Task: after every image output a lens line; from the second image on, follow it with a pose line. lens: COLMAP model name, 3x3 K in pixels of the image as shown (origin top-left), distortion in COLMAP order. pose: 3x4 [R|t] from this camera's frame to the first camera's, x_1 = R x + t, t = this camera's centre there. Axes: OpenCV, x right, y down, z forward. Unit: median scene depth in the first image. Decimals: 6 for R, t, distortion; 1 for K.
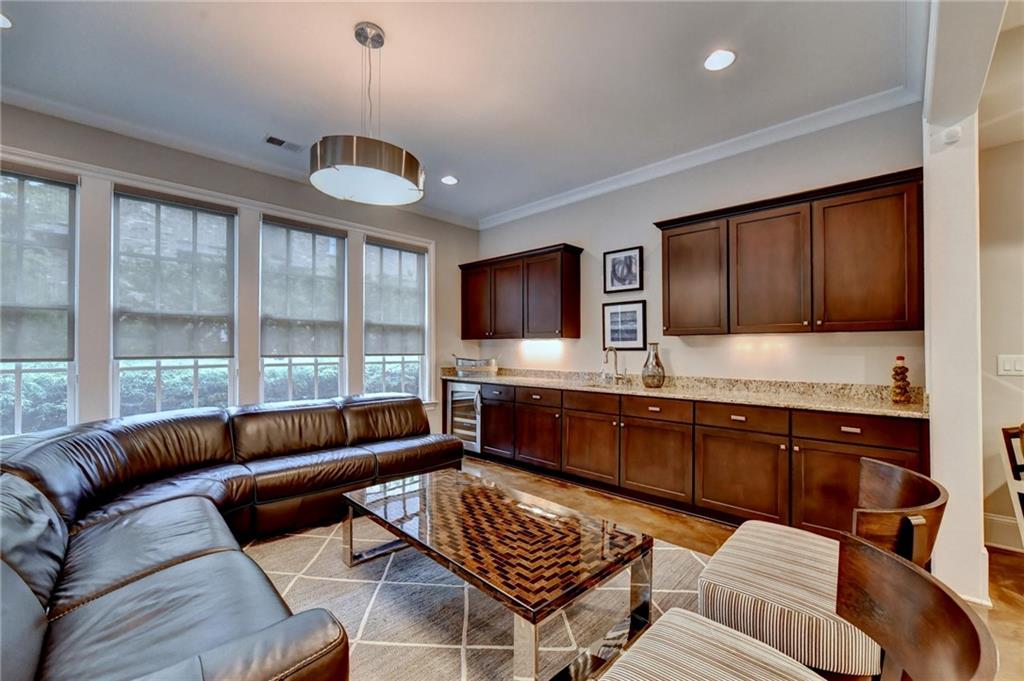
lens RADIAL K [[420.3, 0, 515.7], [0, 420.3, 345.7], [0, 0, 1]] dist [-0.006517, -0.000976]
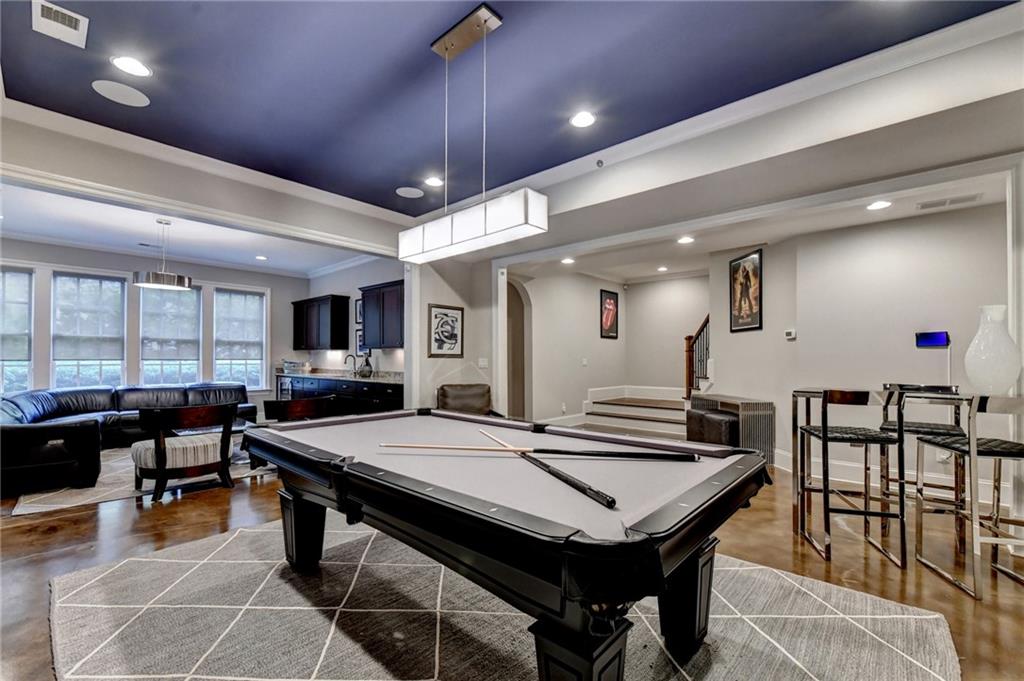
lens RADIAL K [[420.3, 0, 522.1], [0, 420.3, 355.1], [0, 0, 1]] dist [-0.006517, -0.000976]
pose [[0.998383, 0.002074, 0.056813, 0.838307], [-0.002049, 0.999998, -0.000494, 0.003403], [-0.056814, 0.000377, 0.998385, -0.801312]]
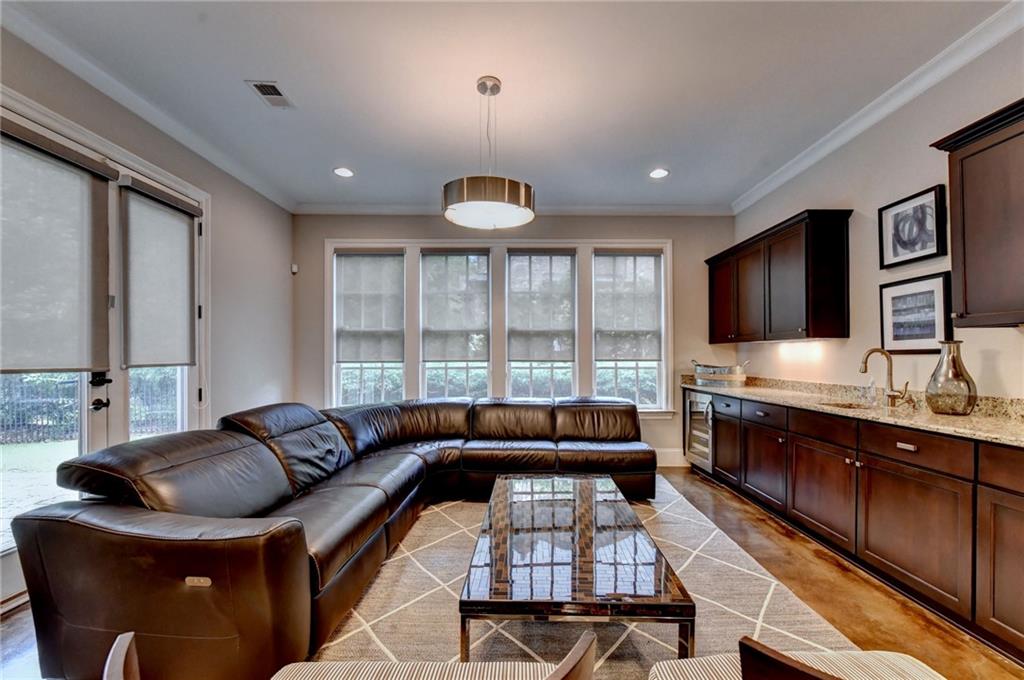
lens RADIAL K [[420.3, 0, 520.7], [0, 420.3, 355.5], [0, 0, 1]] dist [-0.006517, -0.000976]
pose [[0.698978, -0.005375, -0.715123, 0.301305], [0.007579, 0.999971, -0.000108, 0.009133], [0.715103, -0.005344, 0.698999, 0.128217]]
